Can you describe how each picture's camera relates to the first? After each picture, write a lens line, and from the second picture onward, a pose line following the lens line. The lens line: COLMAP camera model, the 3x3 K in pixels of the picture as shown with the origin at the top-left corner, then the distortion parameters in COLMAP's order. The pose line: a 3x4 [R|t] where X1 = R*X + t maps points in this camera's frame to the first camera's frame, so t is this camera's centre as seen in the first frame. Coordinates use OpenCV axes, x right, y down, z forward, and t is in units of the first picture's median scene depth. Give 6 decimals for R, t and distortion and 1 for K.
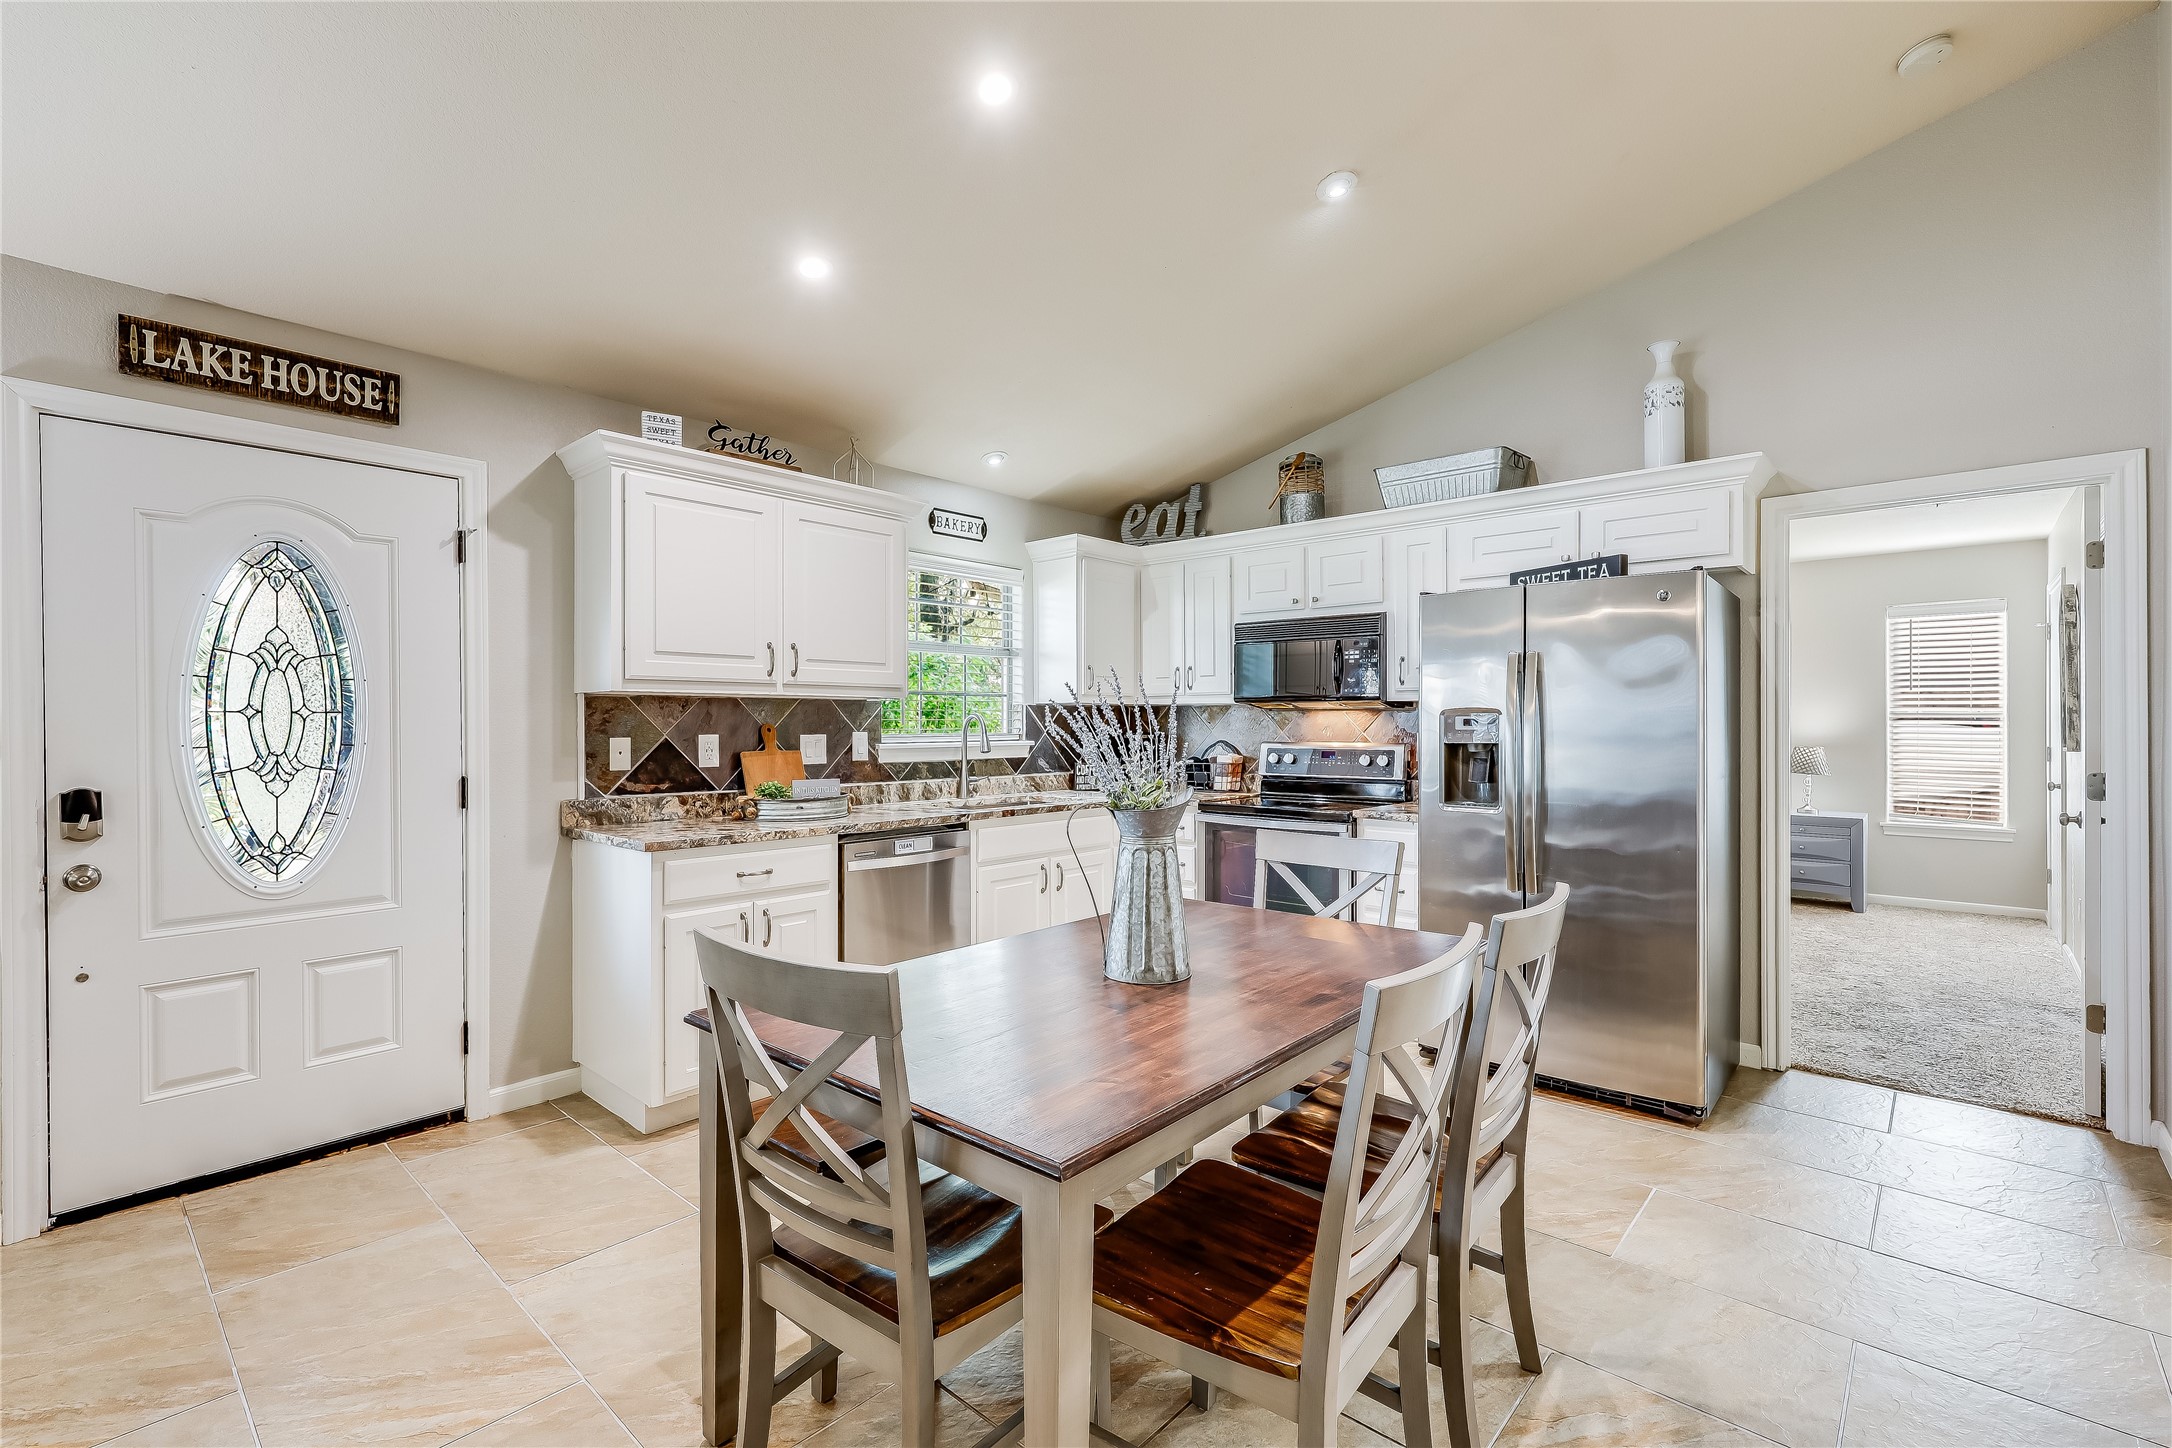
lens RADIAL K [[954.9, 0, 1074.4], [0, 954.9, 725.9], [0, 0, 1]] dist [-0.002136, -0.000193]
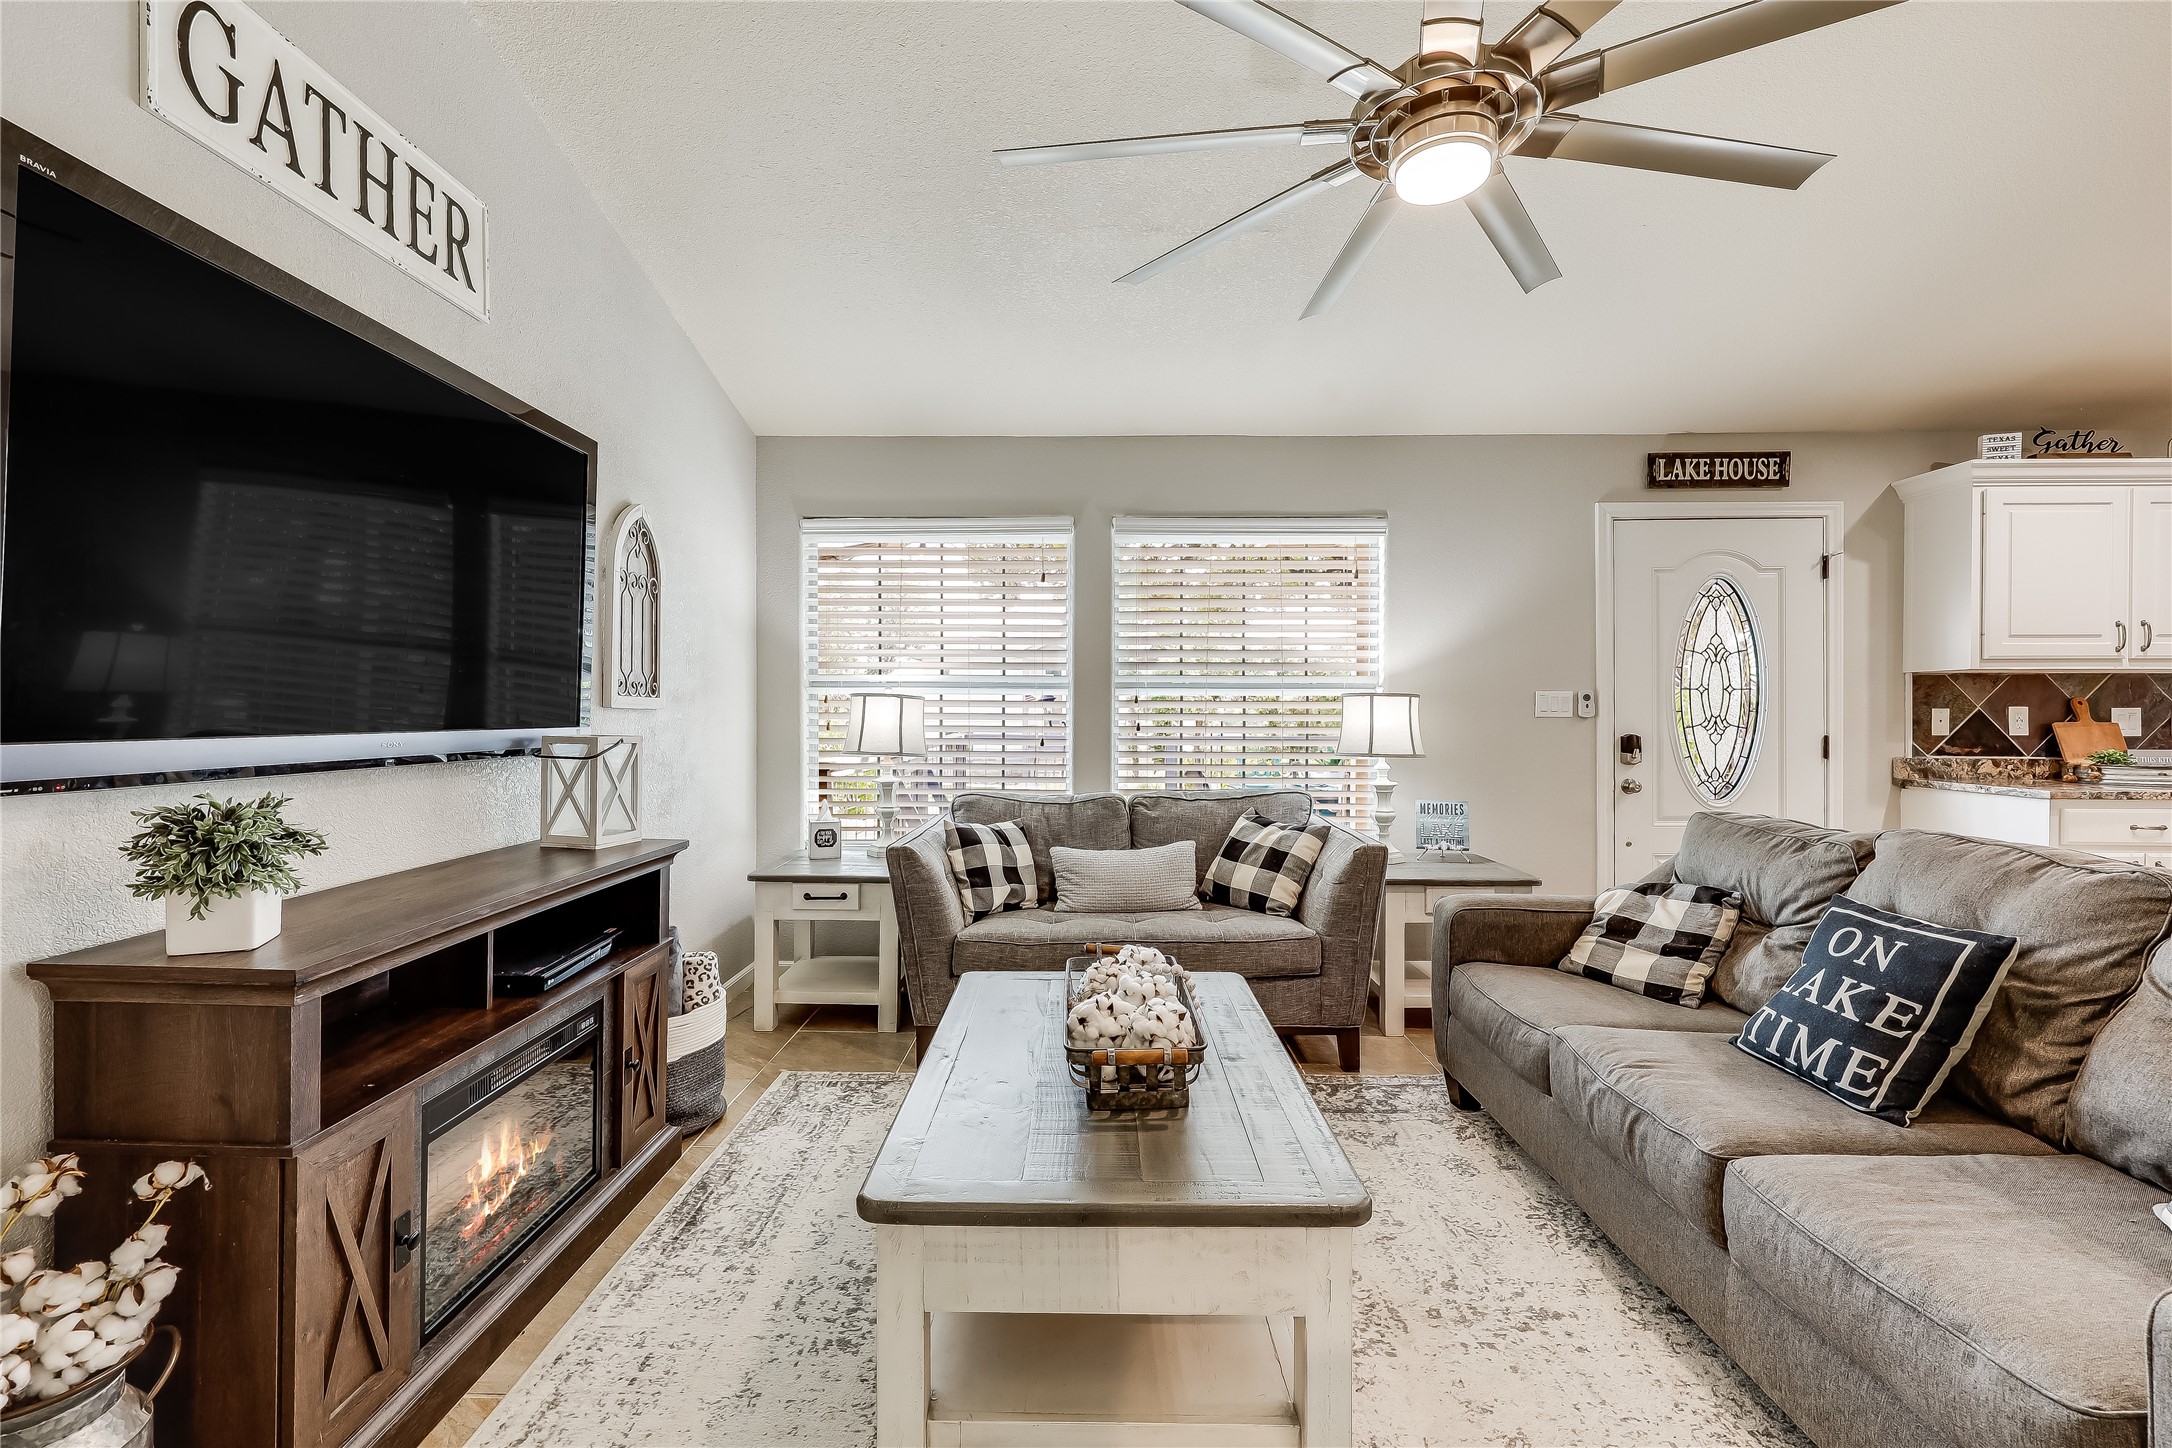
lens RADIAL K [[903.1, 0, 1073.7], [0, 903.1, 717.9], [0, 0, 1]] dist [0.000205, -0.000200]
pose [[0.657487, 0.007079, -0.753433, -0.320431], [-0.003653, 0.999974, 0.006208, 0.020215], [0.753457, -0.001330, 0.657496, -0.563420]]
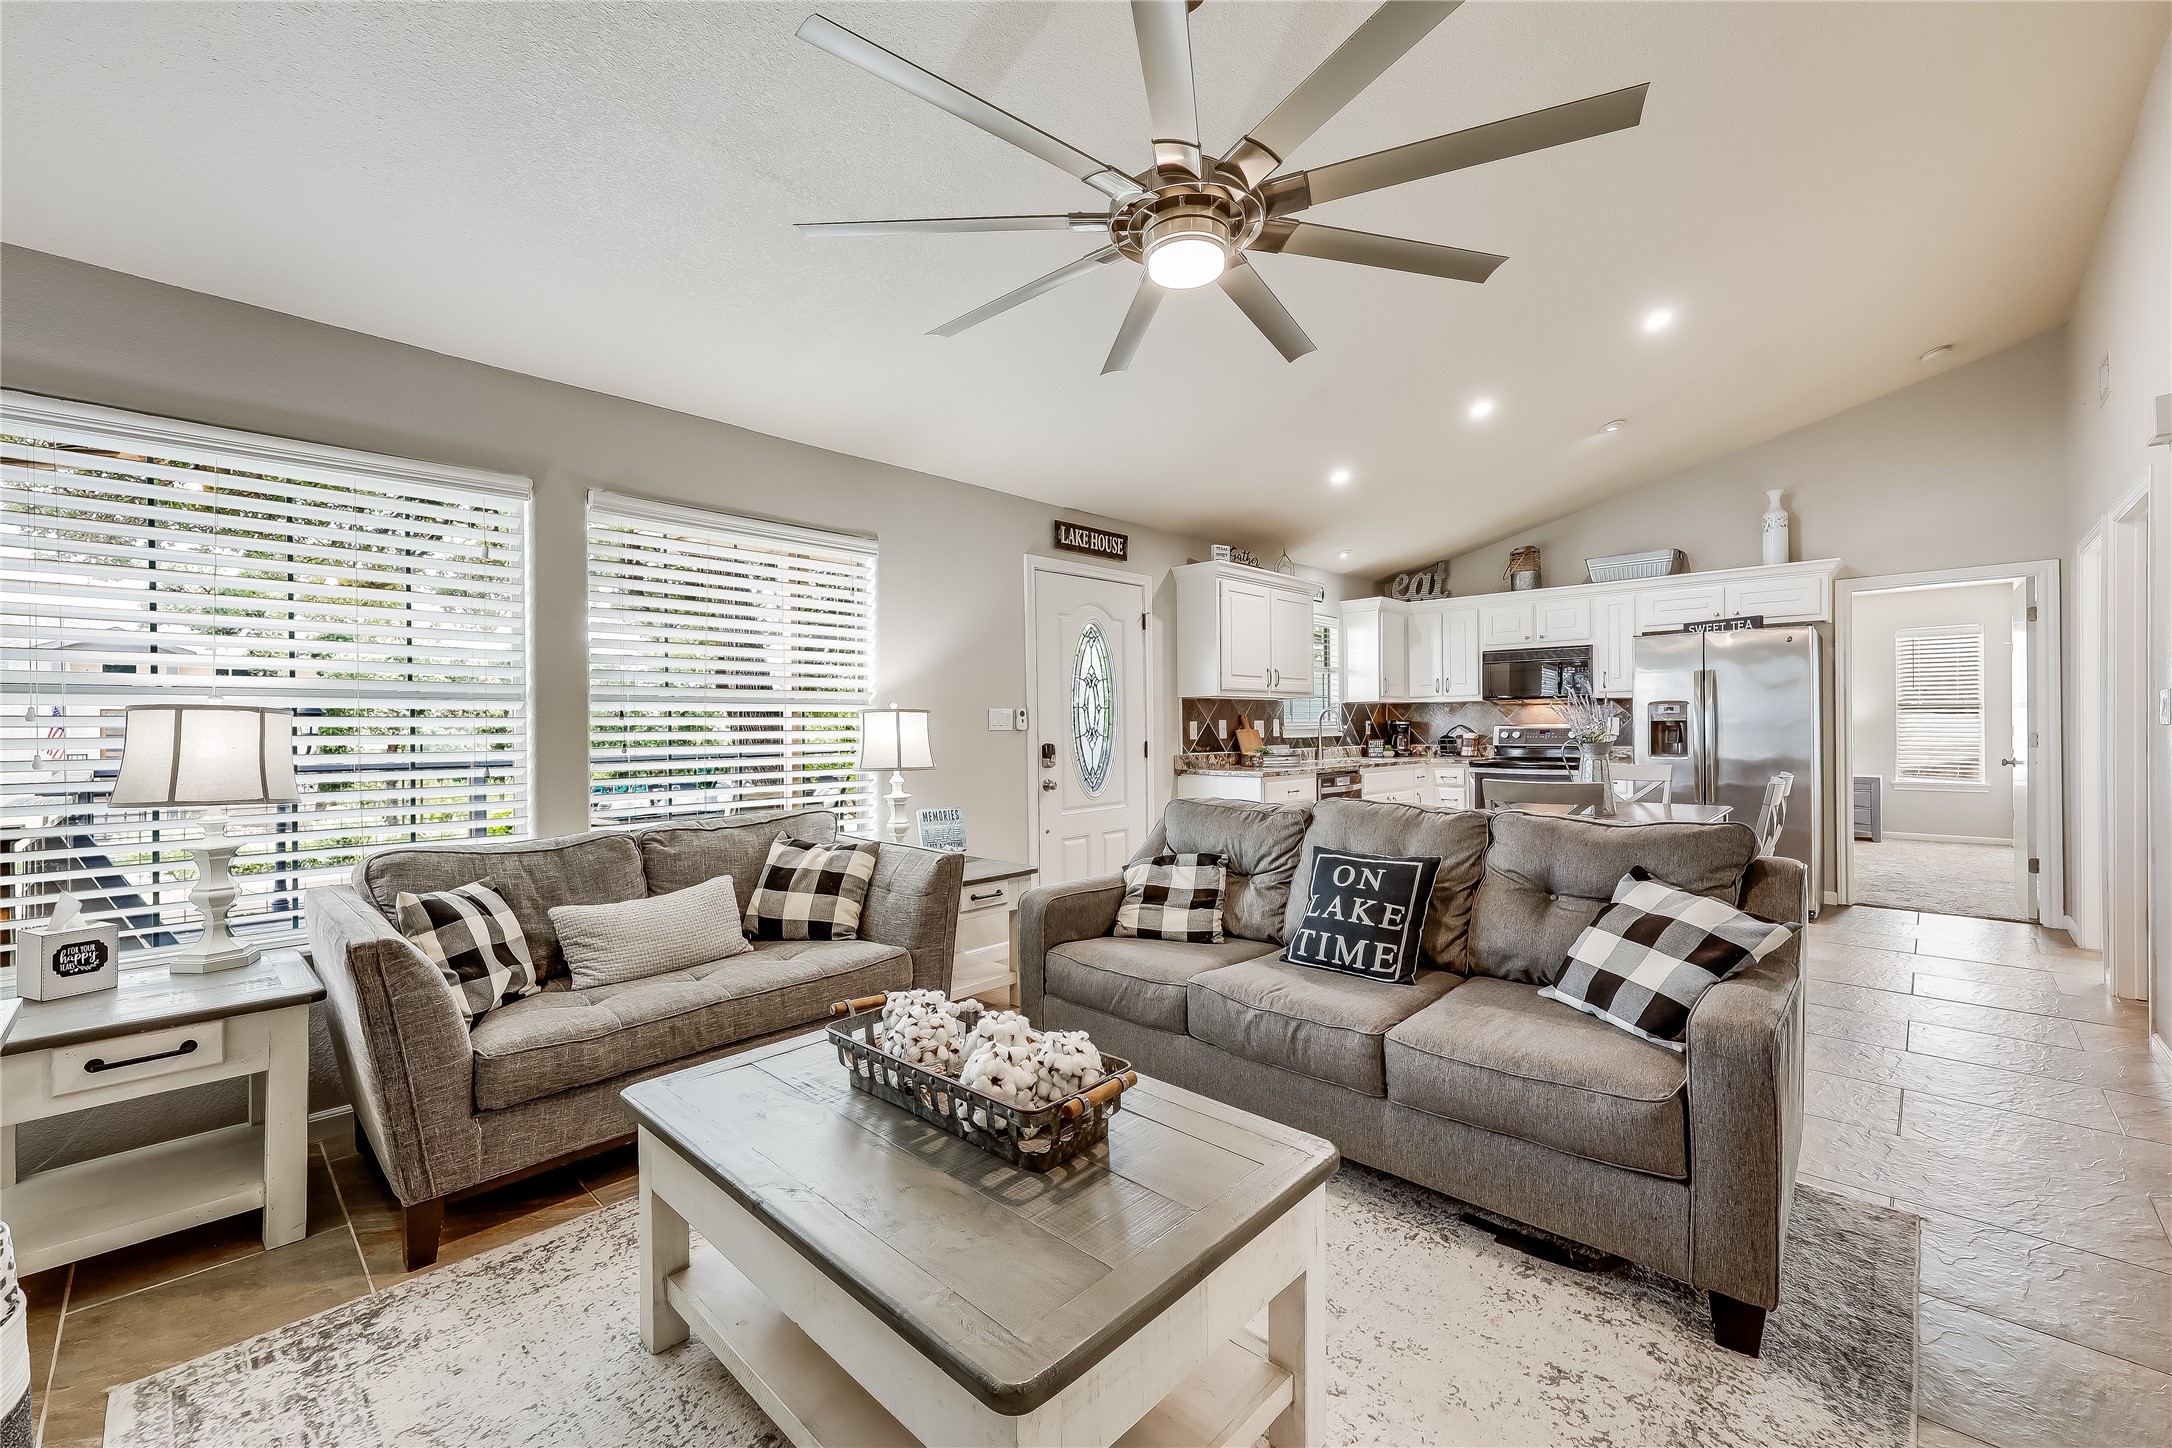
lens RADIAL K [[870.5, 0, 1072.7], [0, 870.5, 729.2], [0, 0, 1]] dist [0.004302, 0.000283]
pose [[0.999404, -0.008404, -0.033474, -0.623365], [0.008486, 0.999961, 0.002309, 0.020302], [0.033454, -0.002591, 0.999437, -0.647200]]
